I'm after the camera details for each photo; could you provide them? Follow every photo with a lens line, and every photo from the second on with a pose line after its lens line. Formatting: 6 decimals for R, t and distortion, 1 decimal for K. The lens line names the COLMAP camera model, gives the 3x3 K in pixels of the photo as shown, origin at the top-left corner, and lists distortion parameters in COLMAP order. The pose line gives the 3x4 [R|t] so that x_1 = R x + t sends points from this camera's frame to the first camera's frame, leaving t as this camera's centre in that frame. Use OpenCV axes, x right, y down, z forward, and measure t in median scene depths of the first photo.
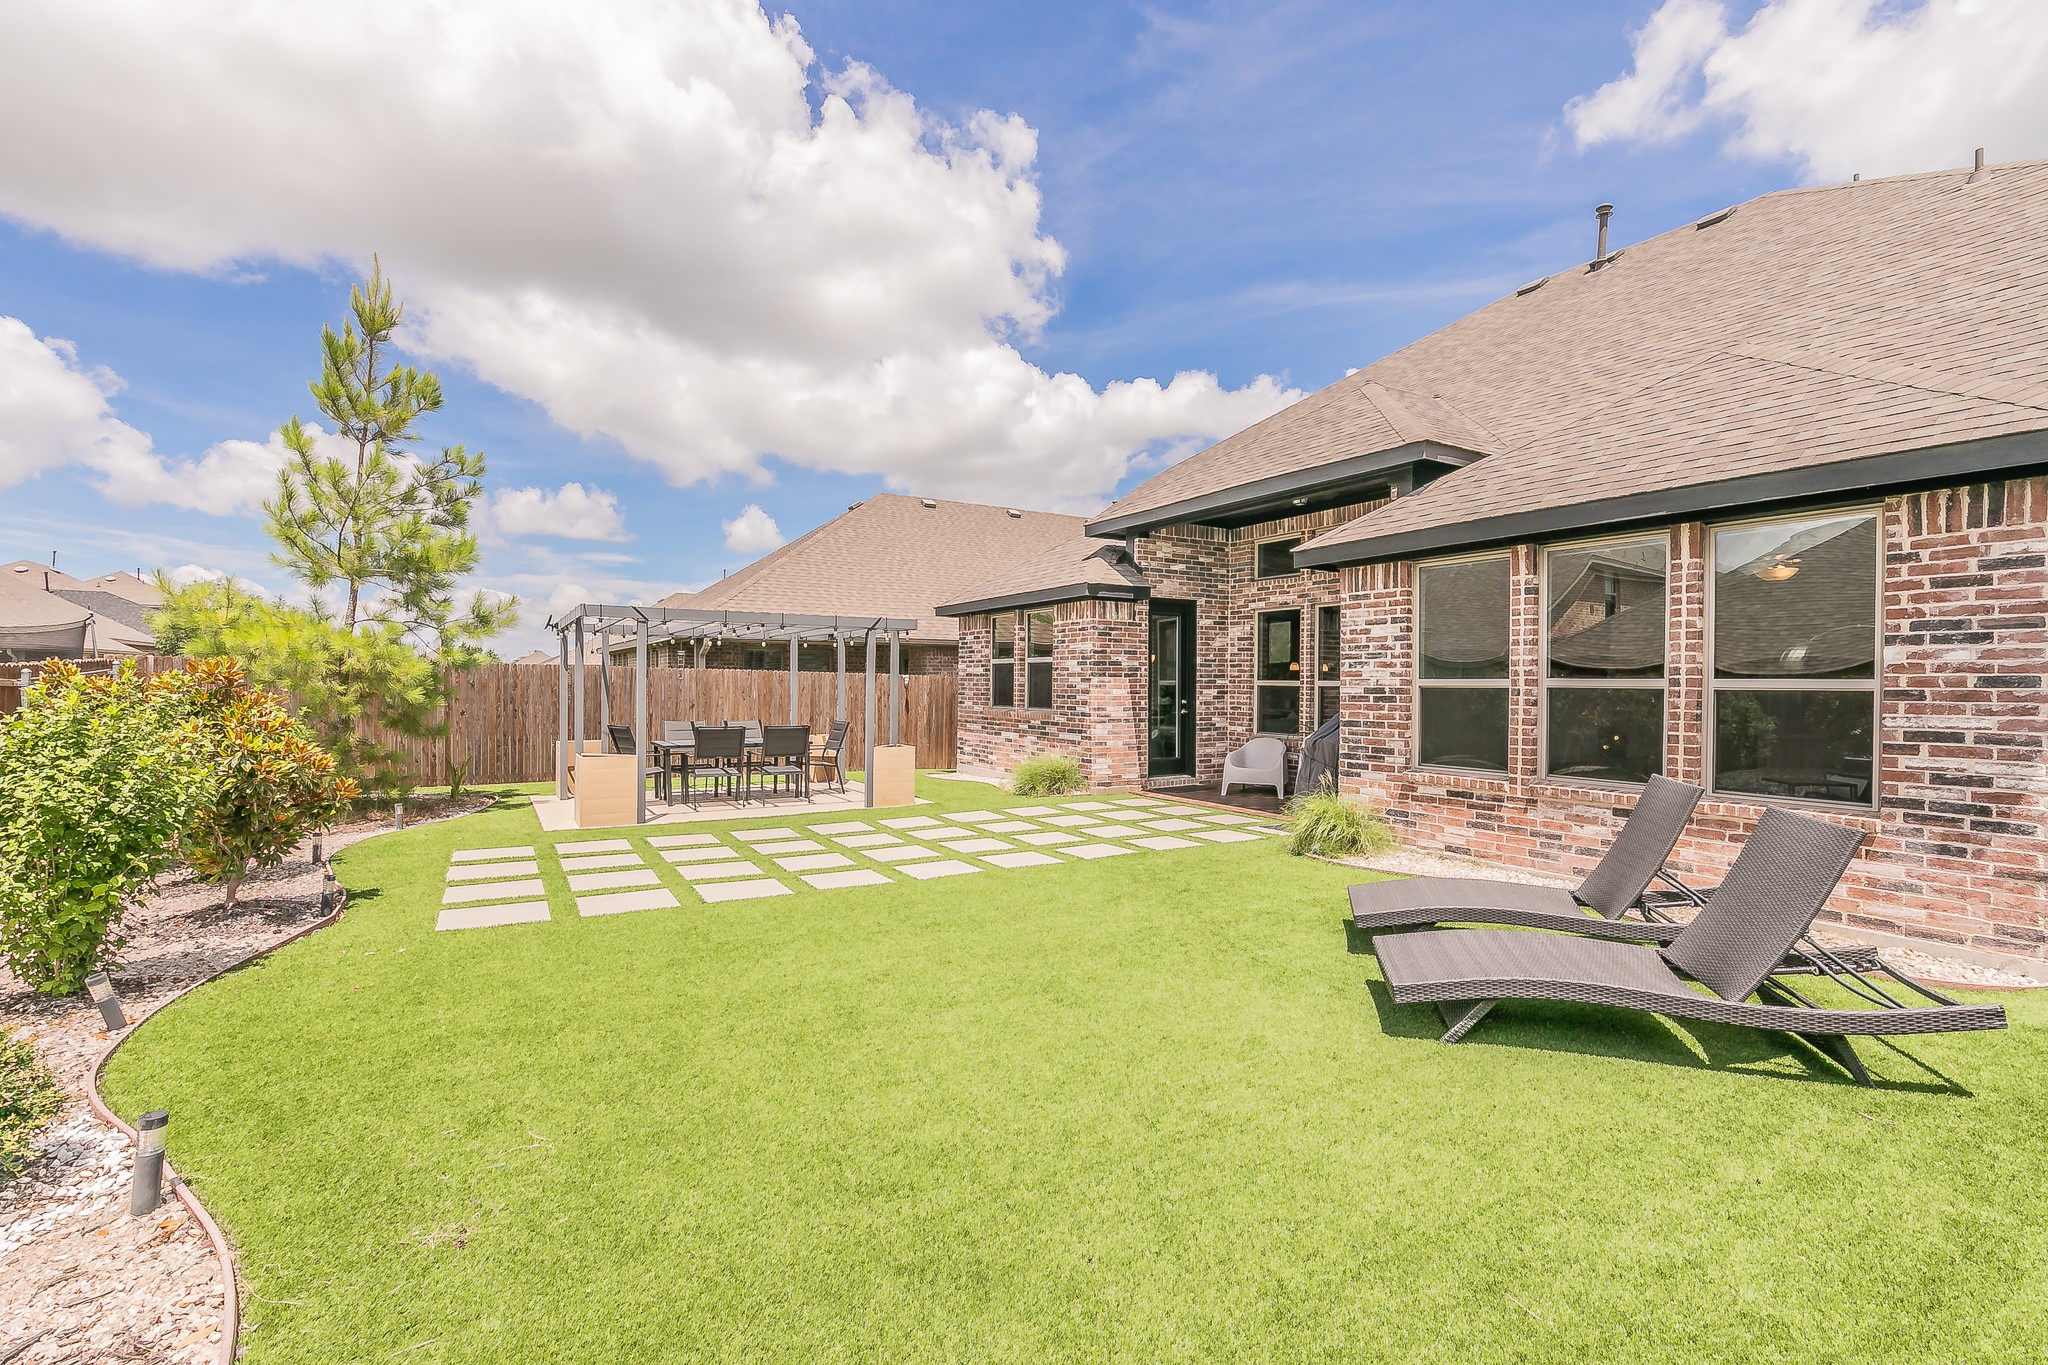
lens RADIAL K [[885.4, 0, 1017.2], [0, 885.4, 693.7], [0, 0, 1]] dist [0.003491, -0.000558]
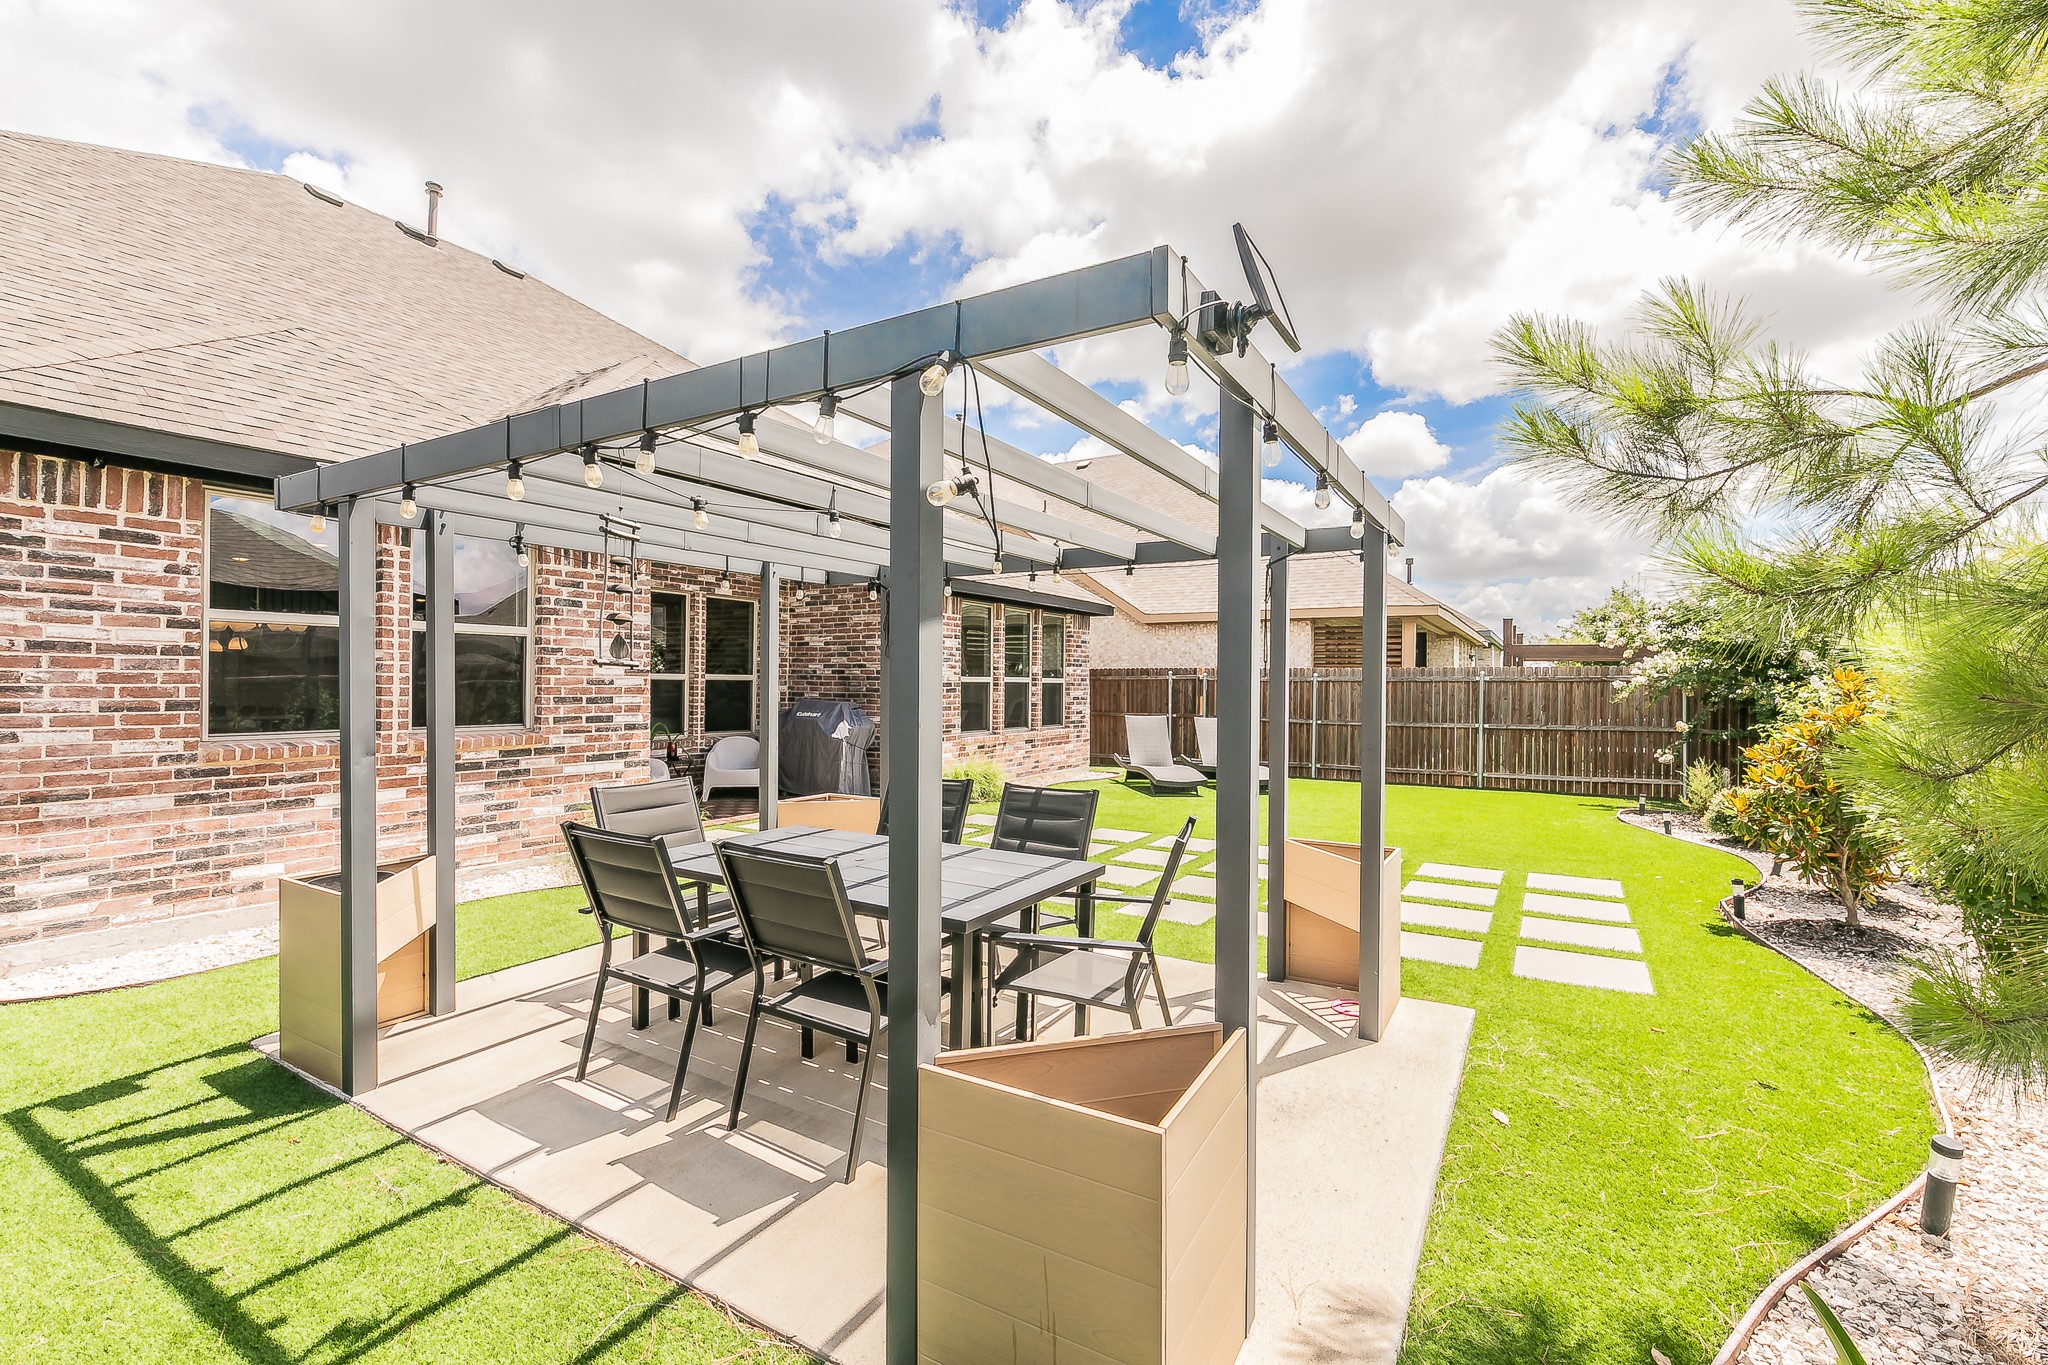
lens RADIAL K [[885.4, 0, 1024.2], [0, 885.4, 675.8], [0, 0, 1]] dist [0.003491, -0.000558]
pose [[-0.470566, -0.011094, 0.882295, -0.585182], [-0.008115, 0.999933, 0.008245, -0.019566], [-0.882328, -0.003280, -0.470624, 1.008144]]
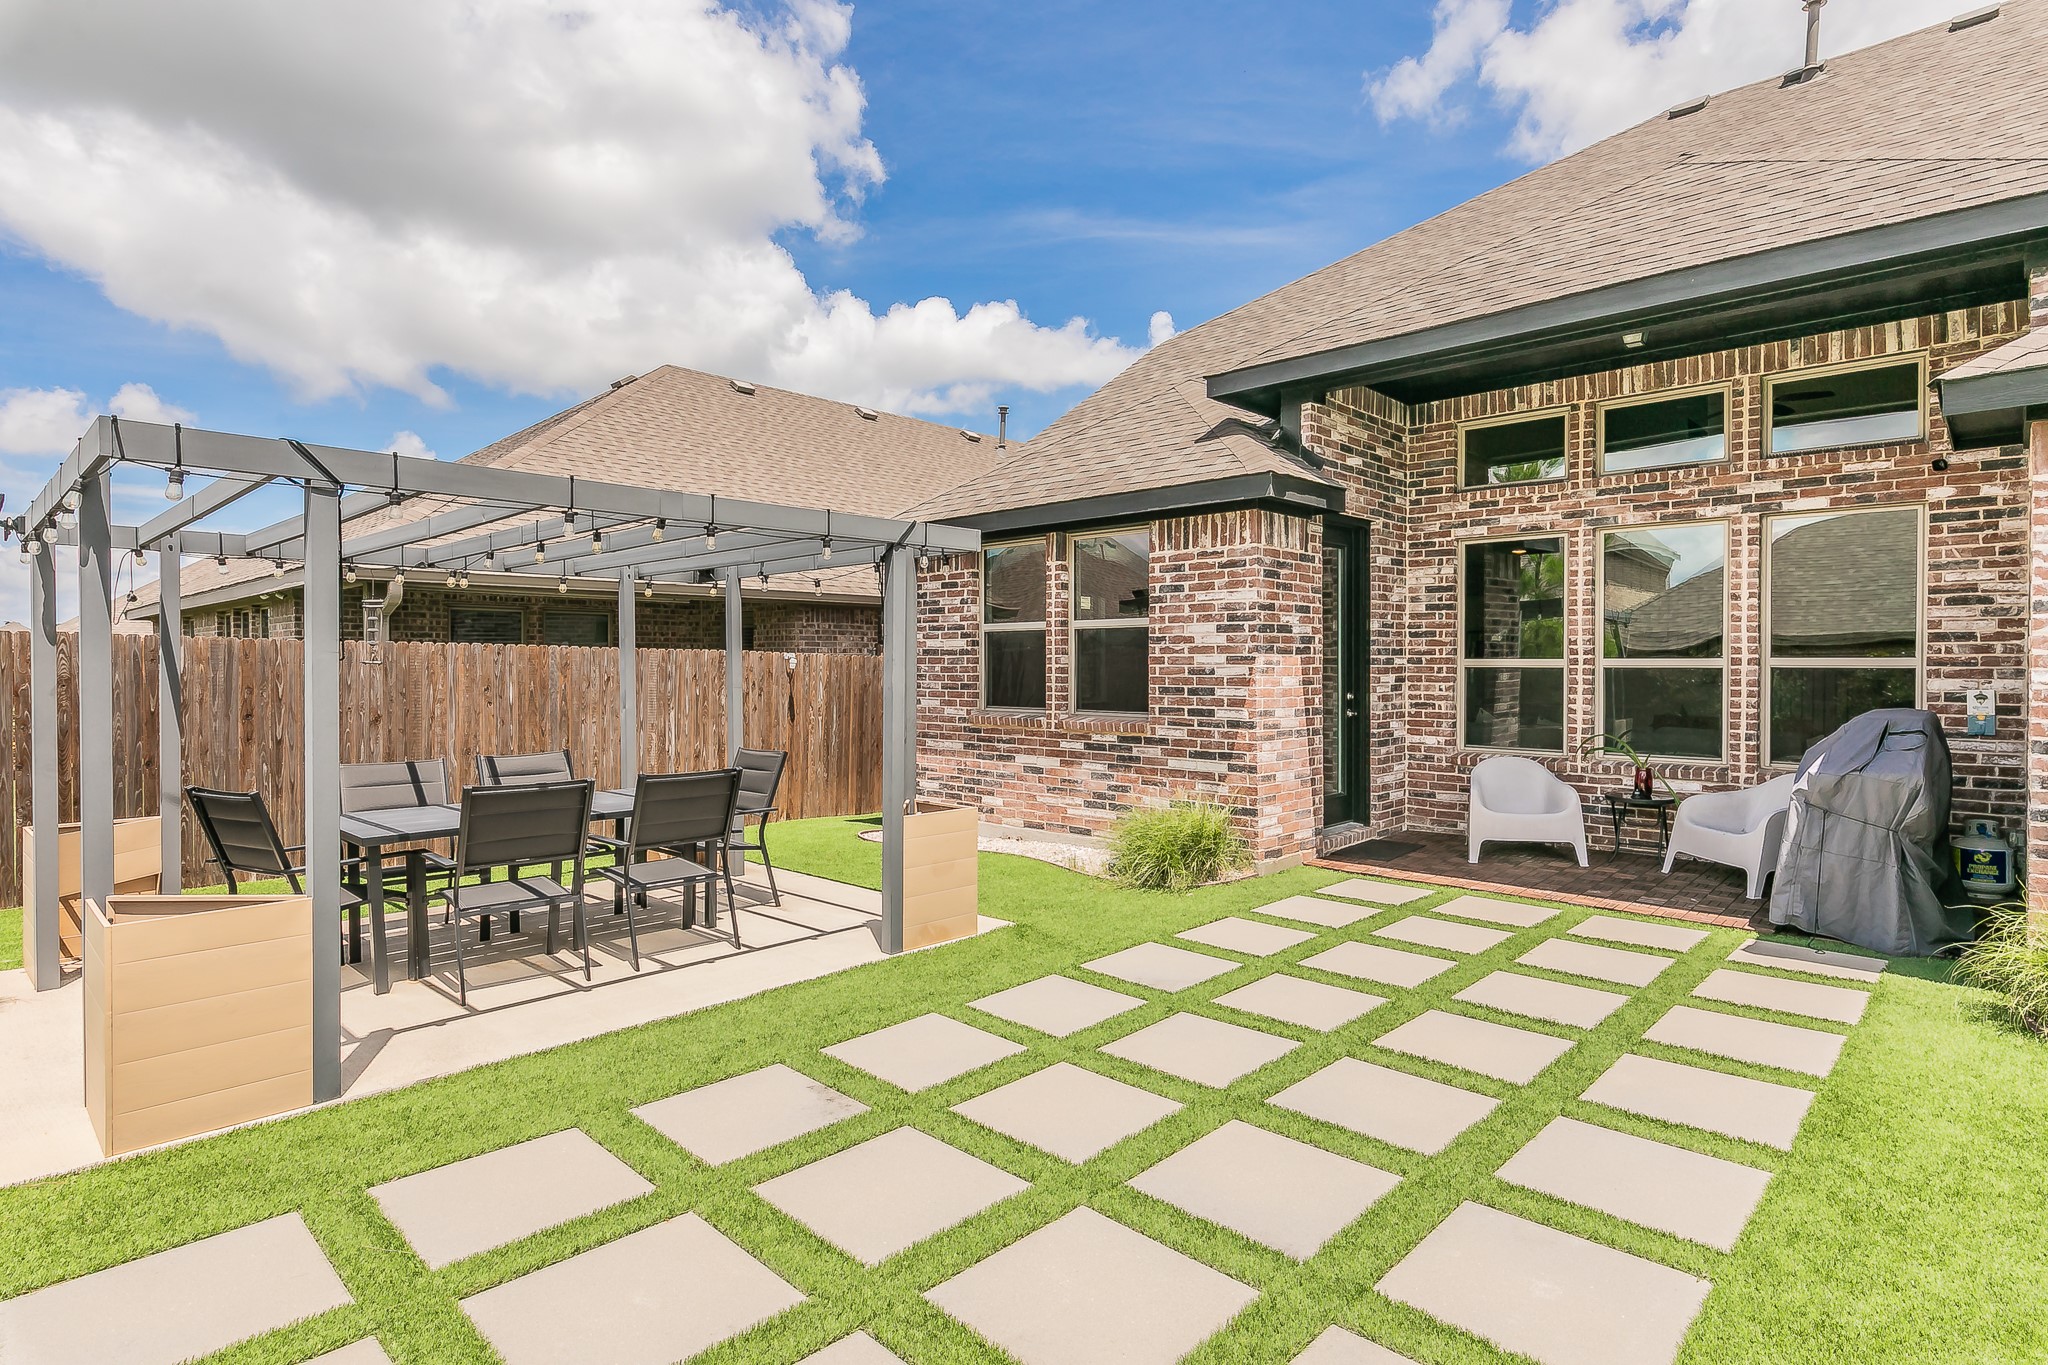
lens RADIAL K [[1054.1, 0, 1037.4], [0, 1054.1, 676.3], [0, 0, 1]] dist [0.005065, 0.001966]
pose [[0.962935, -0.009782, 0.269556, -0.202250], [0.010146, 0.999949, 0.000044, -0.006442], [-0.269542, 0.002692, 0.962985, 0.403556]]
